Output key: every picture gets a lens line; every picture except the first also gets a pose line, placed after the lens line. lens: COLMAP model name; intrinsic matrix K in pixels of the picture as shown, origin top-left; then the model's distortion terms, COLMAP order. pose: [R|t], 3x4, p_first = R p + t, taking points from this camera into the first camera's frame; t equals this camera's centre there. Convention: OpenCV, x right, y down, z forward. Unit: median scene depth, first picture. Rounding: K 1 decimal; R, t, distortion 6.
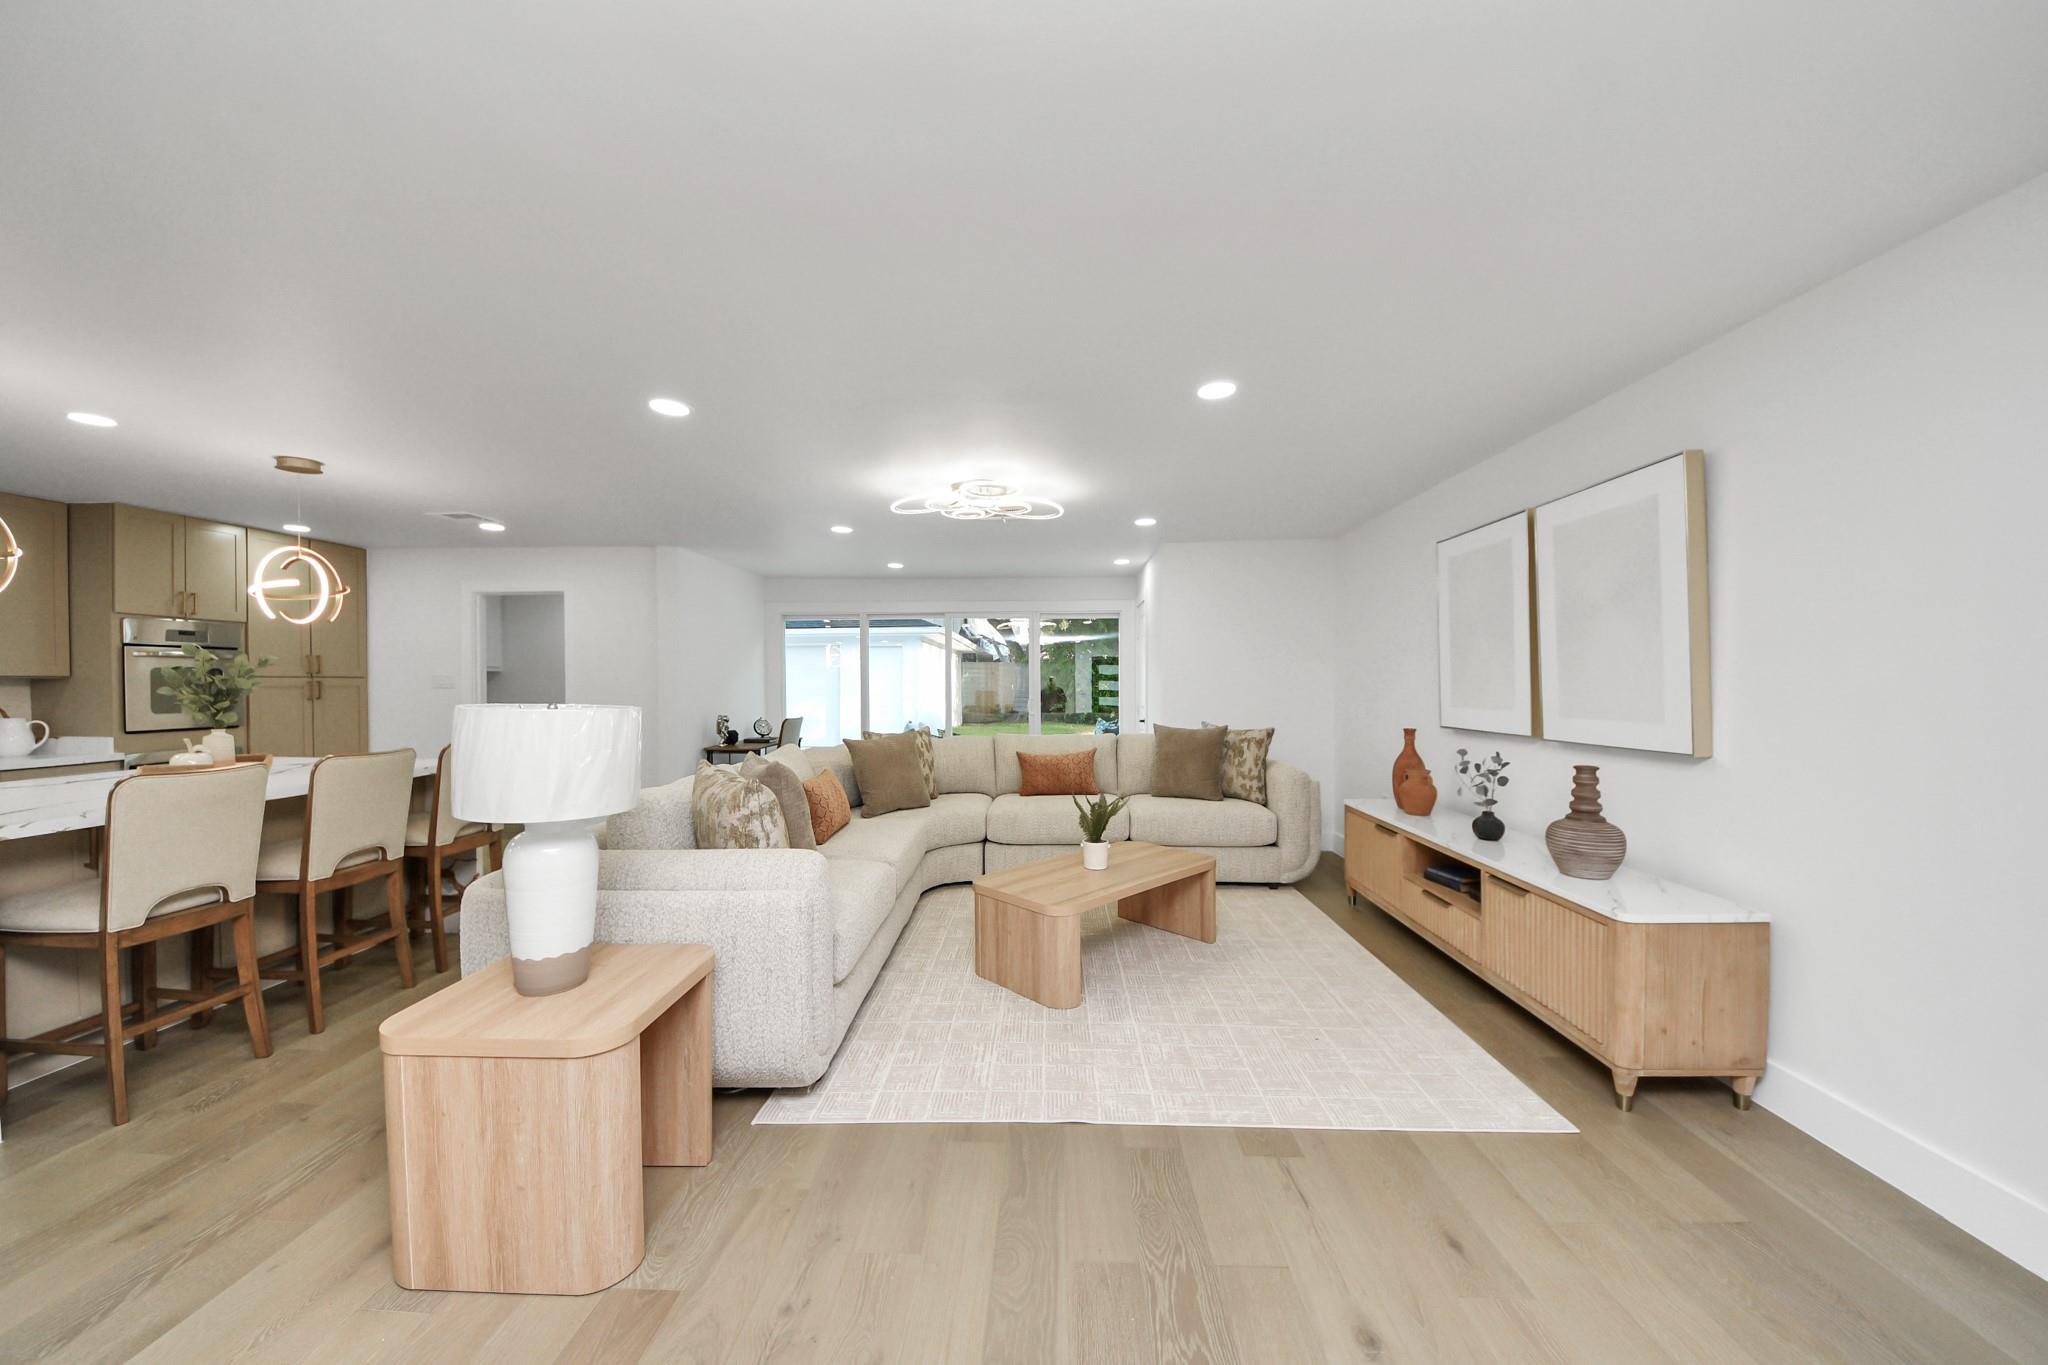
lens RADIAL K [[718.2, 0, 1018.9], [0, 718.2, 695.6], [0, 0, 1]] dist [0.039230, -0.027329]
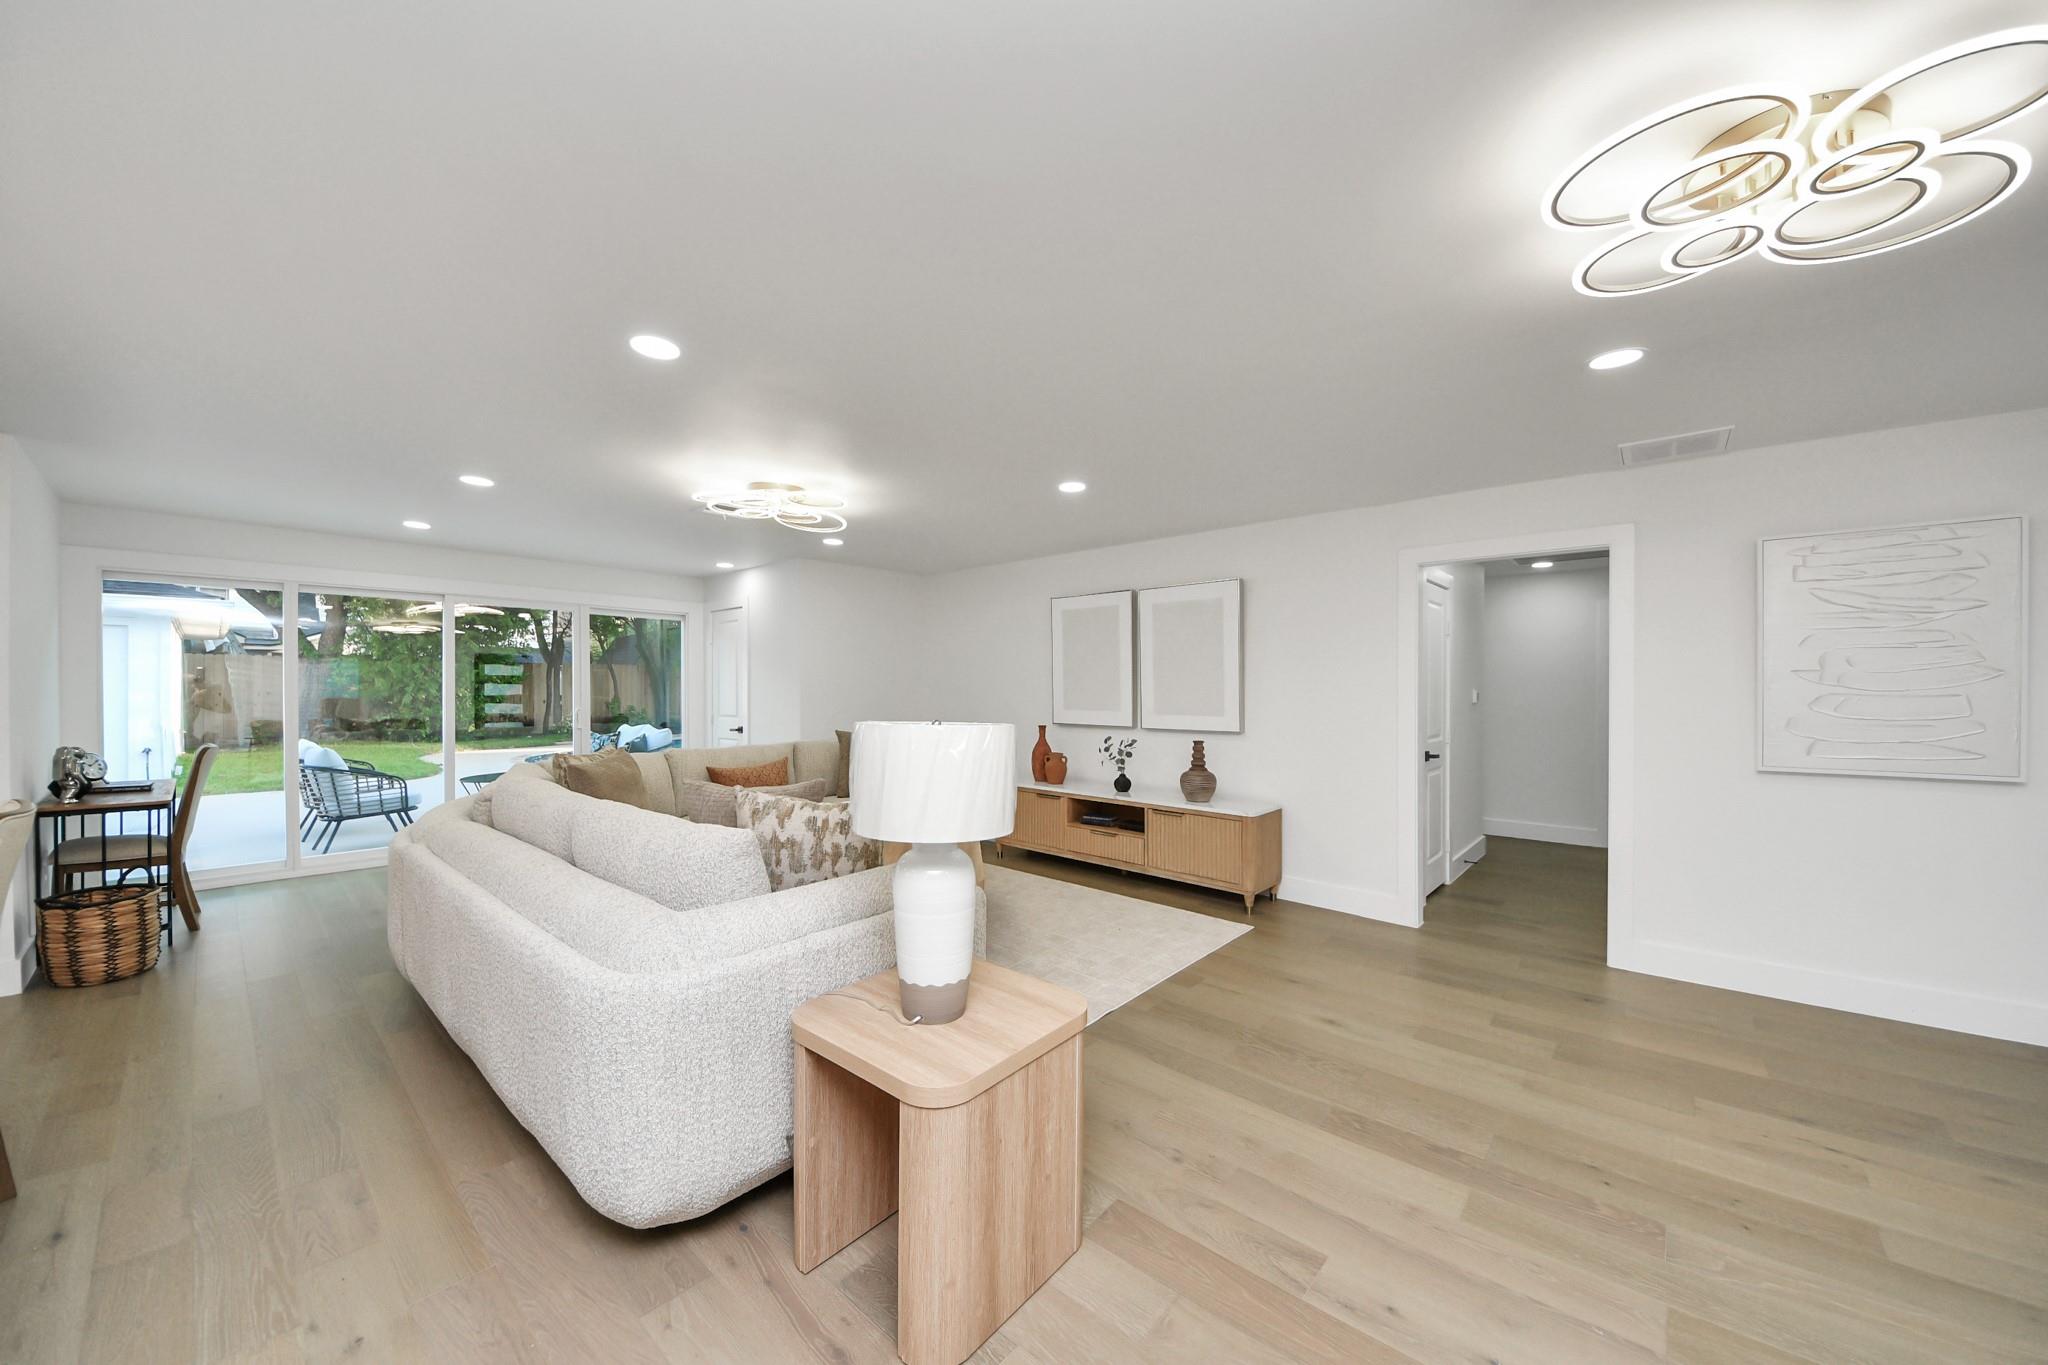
lens RADIAL K [[719.7, 0, 1015.8], [0, 719.7, 687.6], [0, 0, 1]] dist [0.015665, -0.015484]
pose [[0.631889, 0.007629, 0.775021, -0.714360], [0.005584, 0.999881, -0.014396, -0.010426], [-0.775039, 0.013424, 0.631771, 0.166662]]
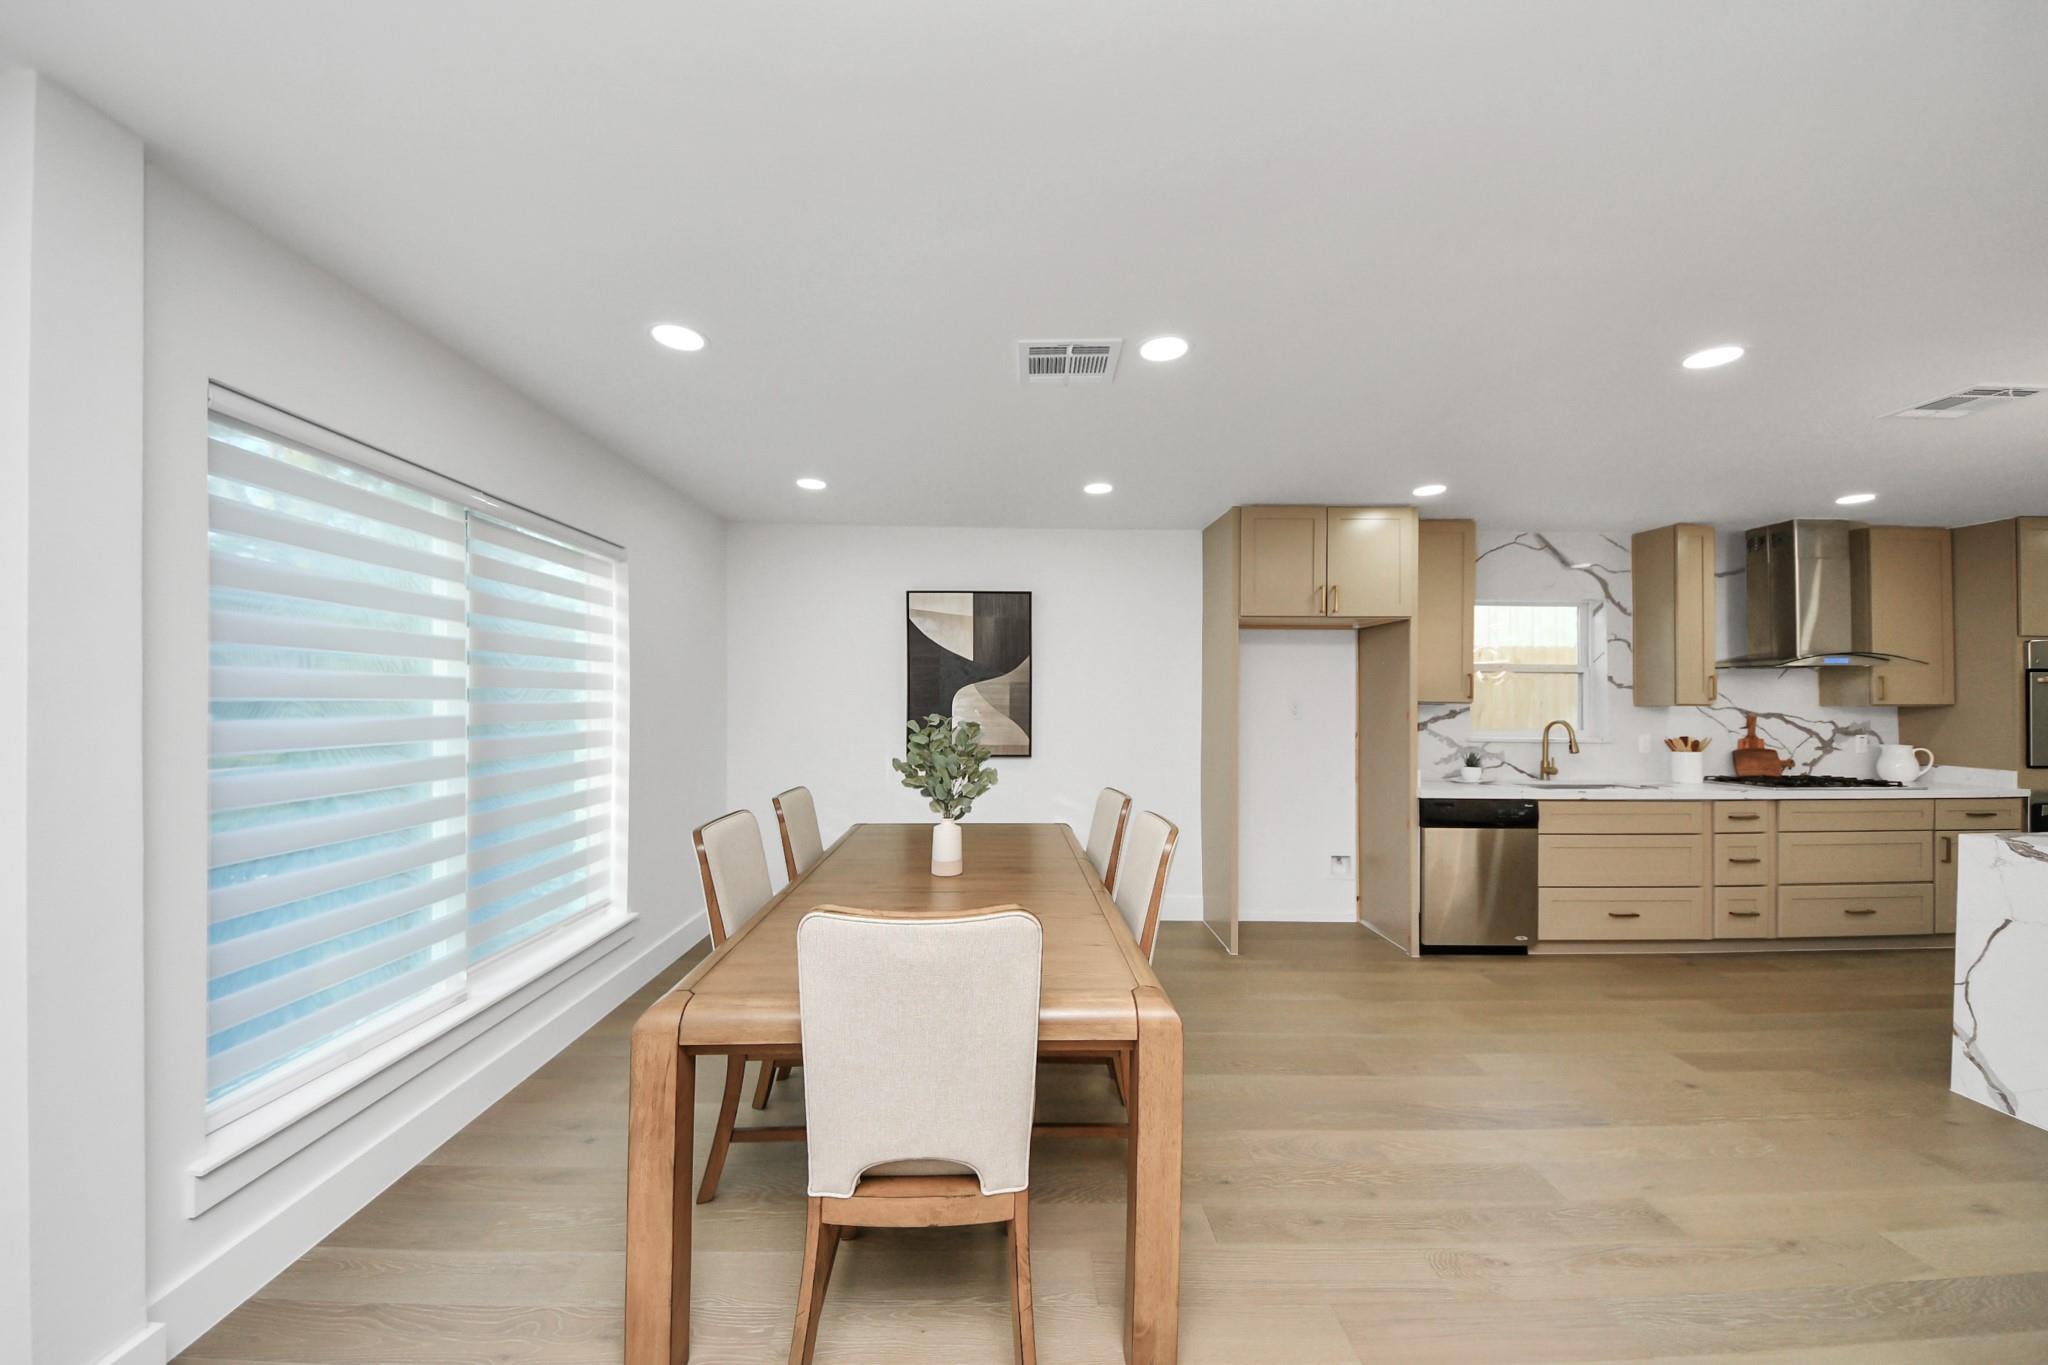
lens RADIAL K [[758.3, 0, 1024.0], [0, 758.3, 682.5], [0, 0, 1]] dist [0.000003, -0.008731]
pose [[0.058969, -0.019172, -0.998076, -0.522358], [-0.020726, 0.999577, -0.020426, -0.013627], [0.998045, 0.021891, 0.058546, -0.441559]]
